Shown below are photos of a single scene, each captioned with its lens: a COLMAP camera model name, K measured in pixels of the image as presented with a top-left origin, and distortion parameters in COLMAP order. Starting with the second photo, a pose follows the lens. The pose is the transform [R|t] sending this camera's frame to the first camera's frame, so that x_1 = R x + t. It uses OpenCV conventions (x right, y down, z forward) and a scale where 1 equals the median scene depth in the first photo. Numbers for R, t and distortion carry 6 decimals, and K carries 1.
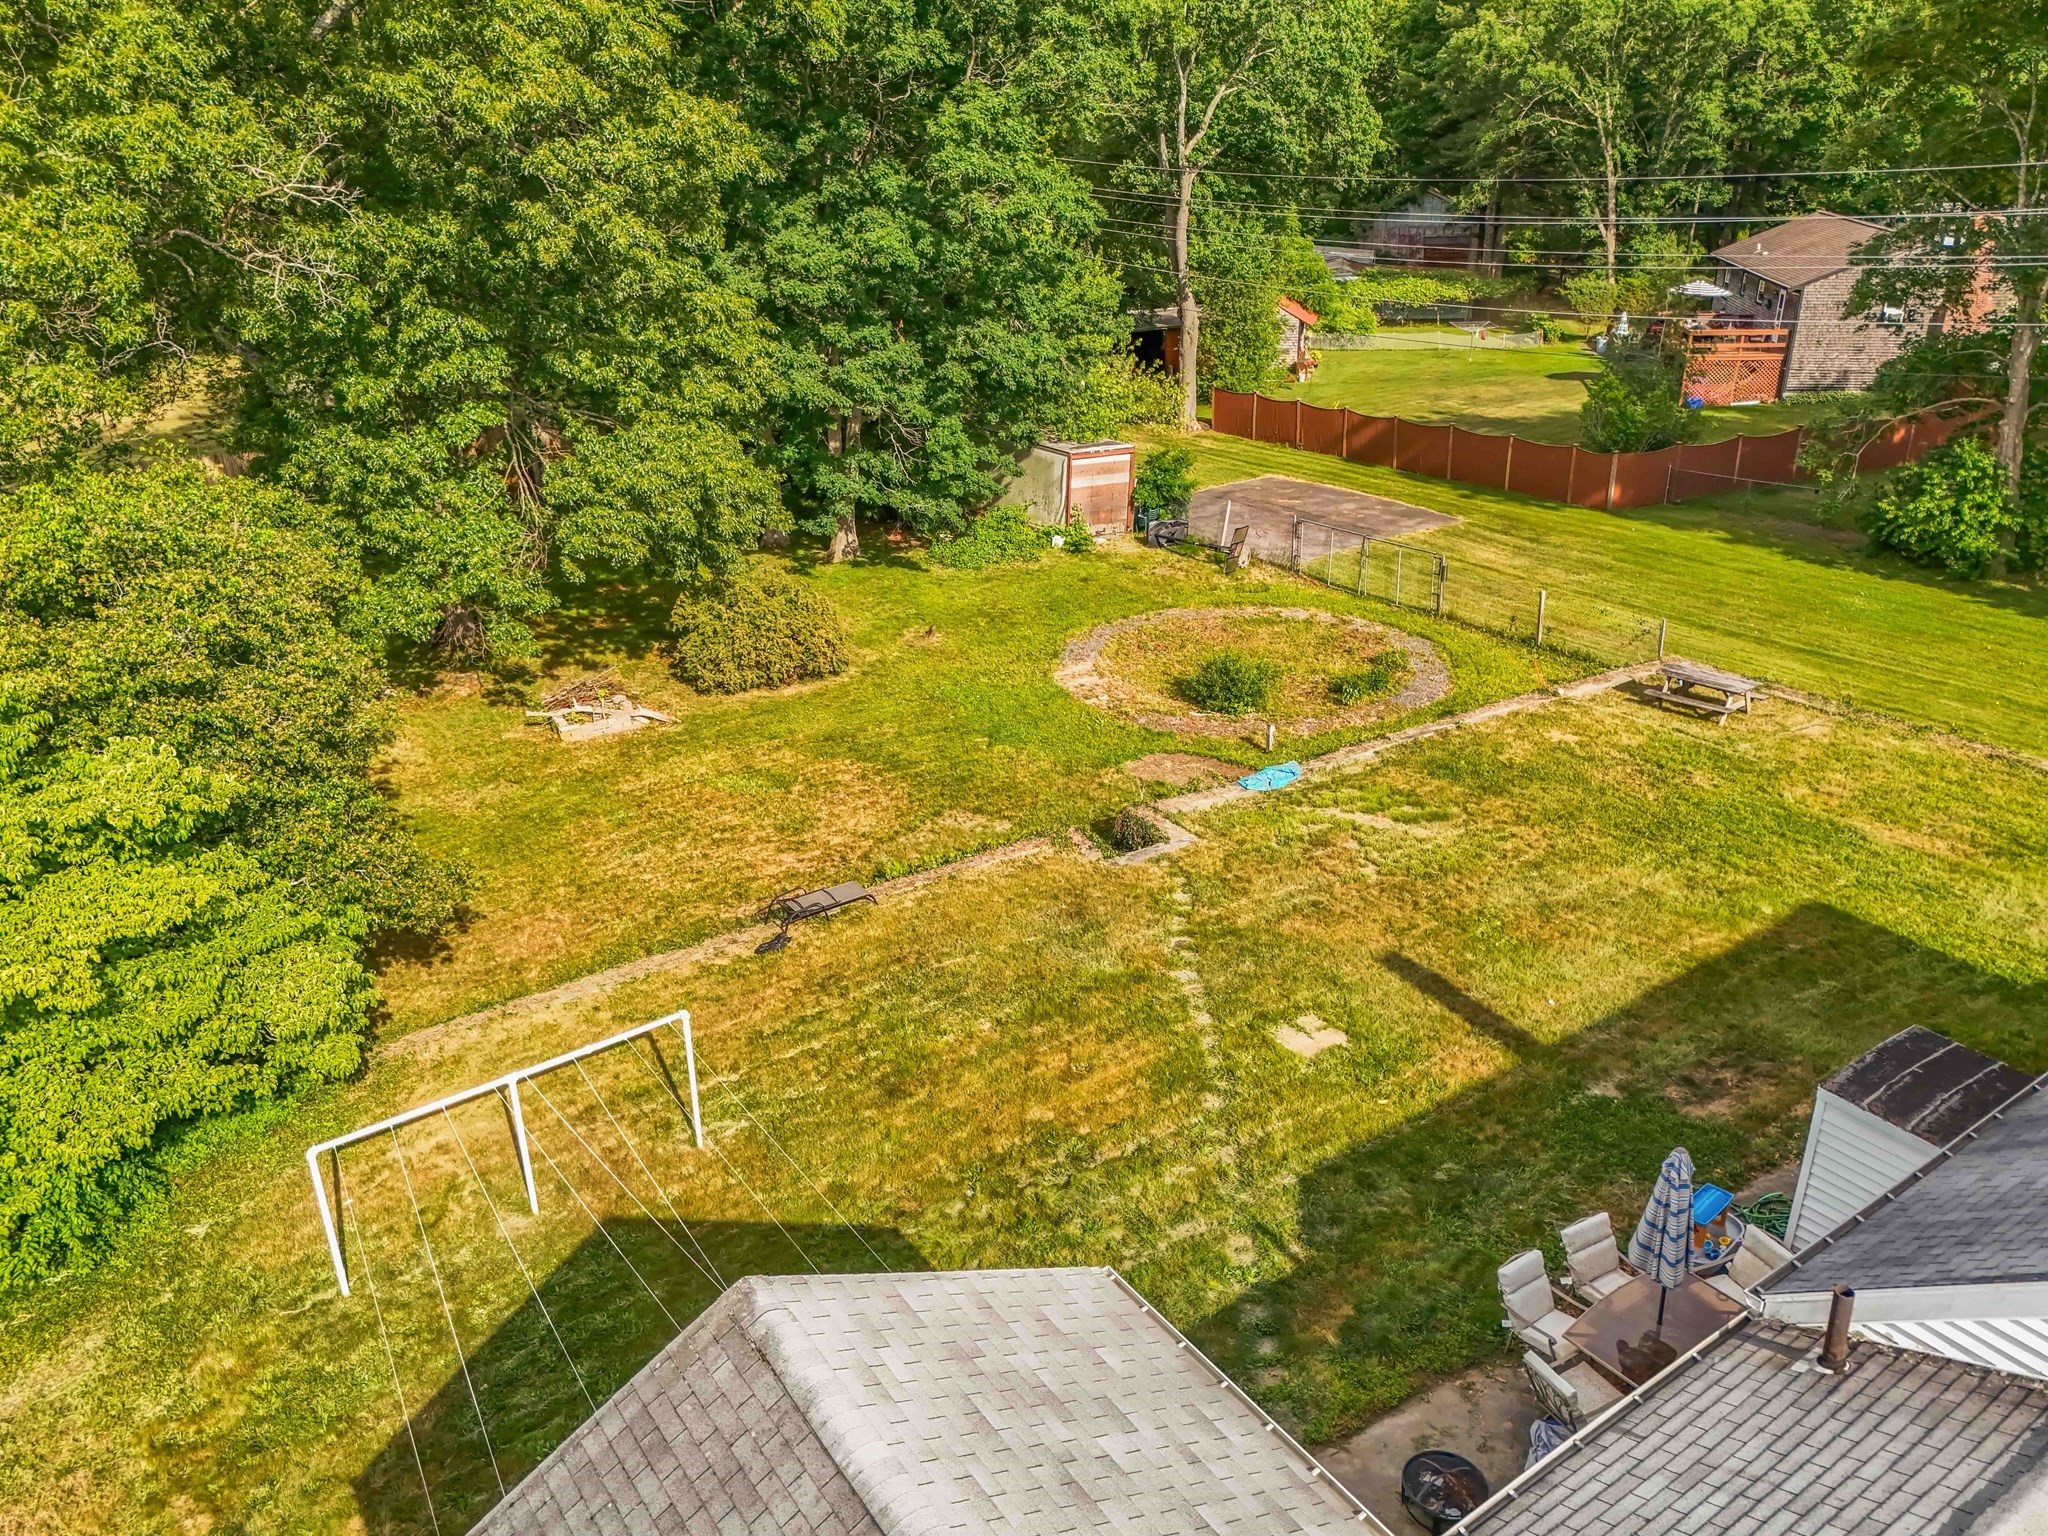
lens RADIAL K [[1497.9, 0, 1024.0], [0, 1497.9, 768.0], [0, 0, 1]] dist [0.057038, -0.049935]
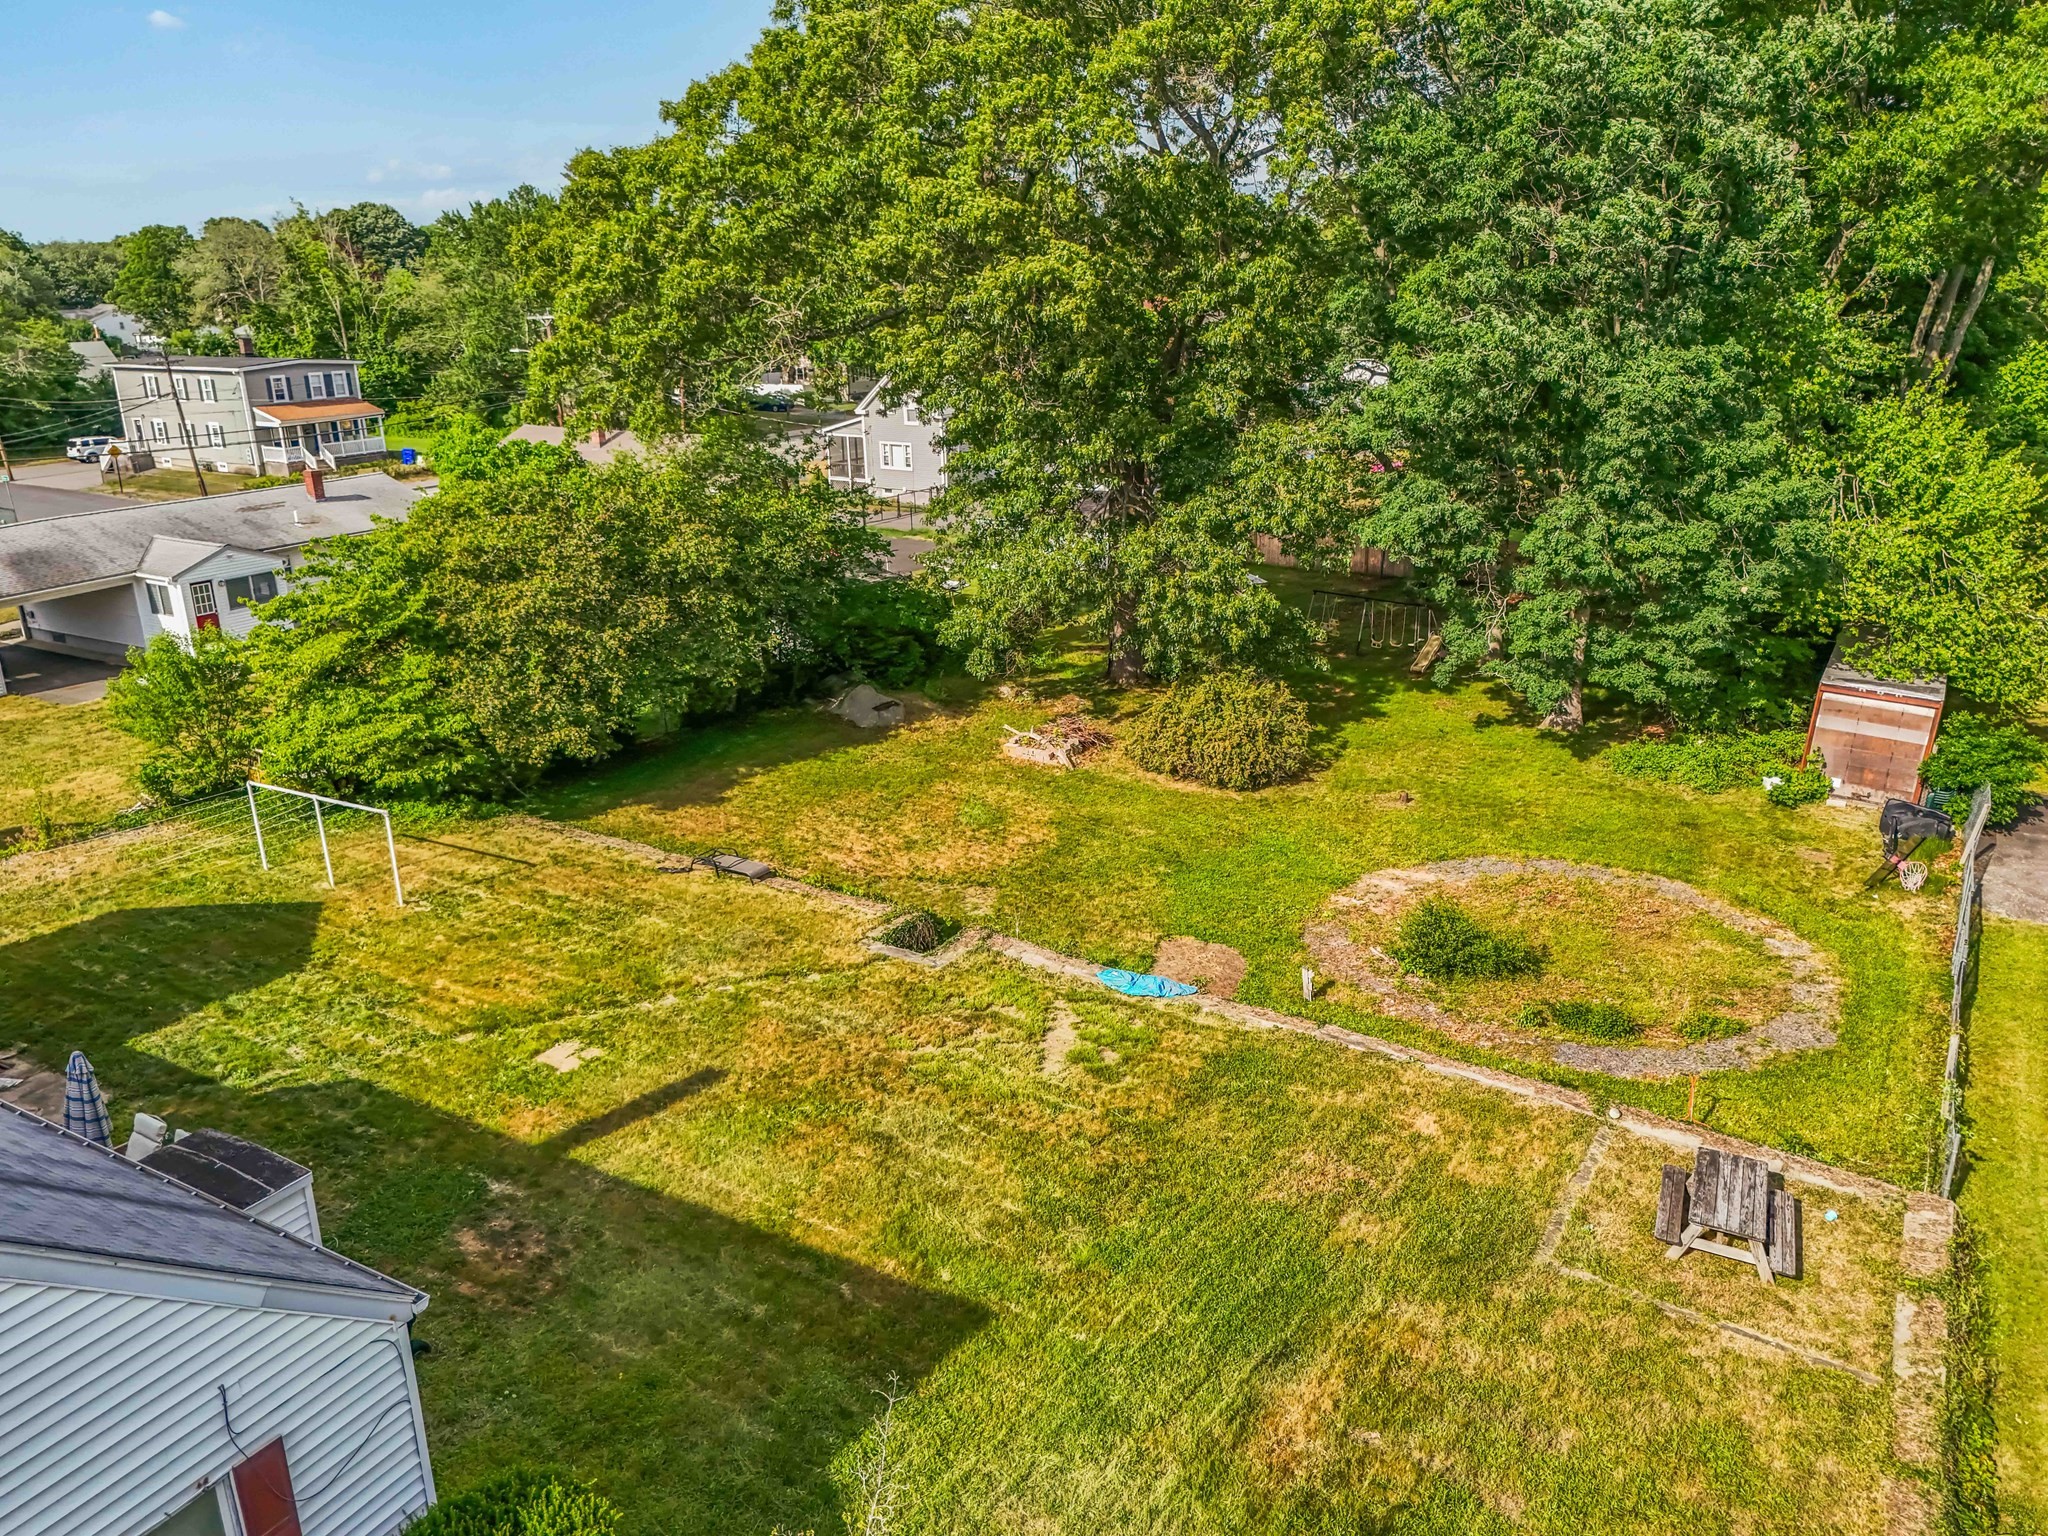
lens RADIAL K [[1496.7, 0, 1025.8], [0, 1496.7, 762.9], [0, 0, 1]] dist [0.055235, -0.045491]
pose [[0.421254, 0.296677, -0.857046, 0.733019], [-0.358893, 0.922376, 0.142890, -0.185600], [0.832911, 0.247395, 0.495030, 0.388002]]
